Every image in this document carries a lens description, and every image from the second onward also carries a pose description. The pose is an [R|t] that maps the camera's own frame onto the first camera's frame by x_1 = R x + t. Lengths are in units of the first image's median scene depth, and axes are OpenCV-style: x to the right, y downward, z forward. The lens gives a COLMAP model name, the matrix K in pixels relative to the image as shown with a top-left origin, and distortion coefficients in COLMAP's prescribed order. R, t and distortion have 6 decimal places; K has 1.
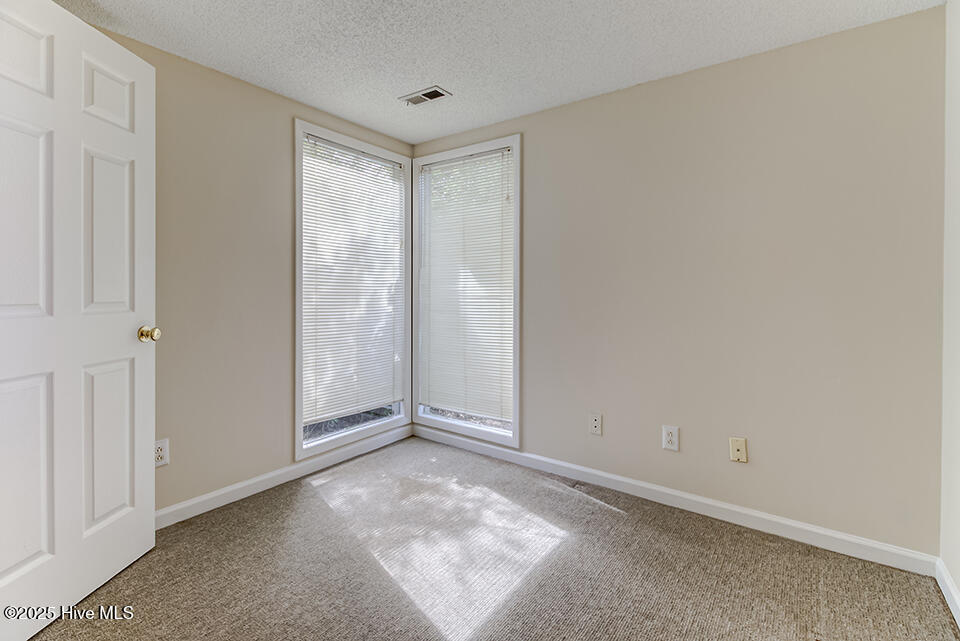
lens RADIAL K [[427.4, 0, 483.8], [0, 427.4, 297.6], [0, 0, 1]] dist [0.024590, -0.009396]
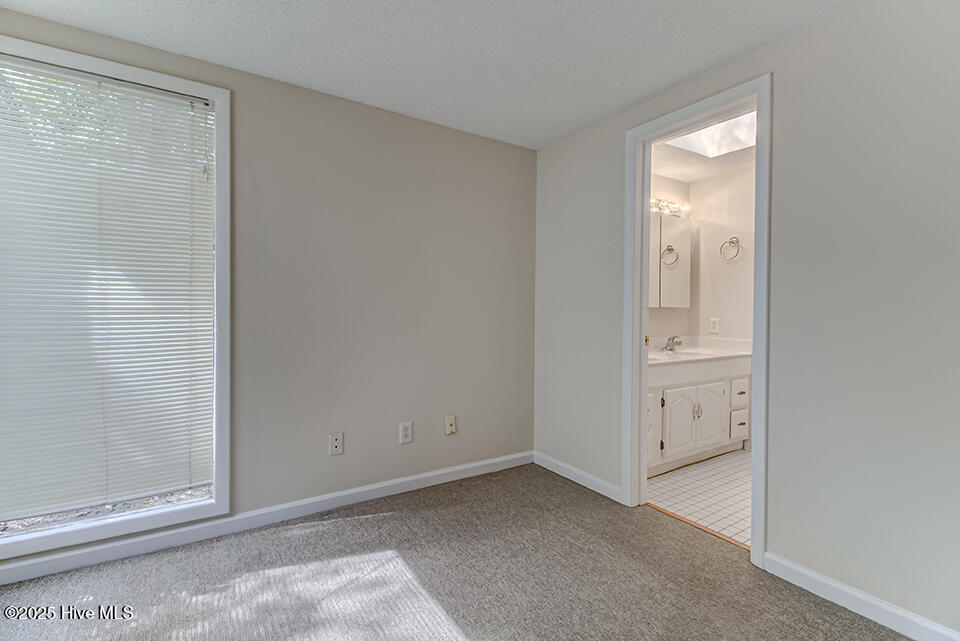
lens RADIAL K [[439.7, 0, 481.0], [0, 439.7, 310.4], [0, 0, 1]] dist [0.027269, -0.015578]
pose [[0.373854, -0.005081, 0.927474, -0.518761], [-0.000598, 0.999983, 0.005719, -0.005751], [-0.927487, -0.002693, 0.373845, 0.336642]]
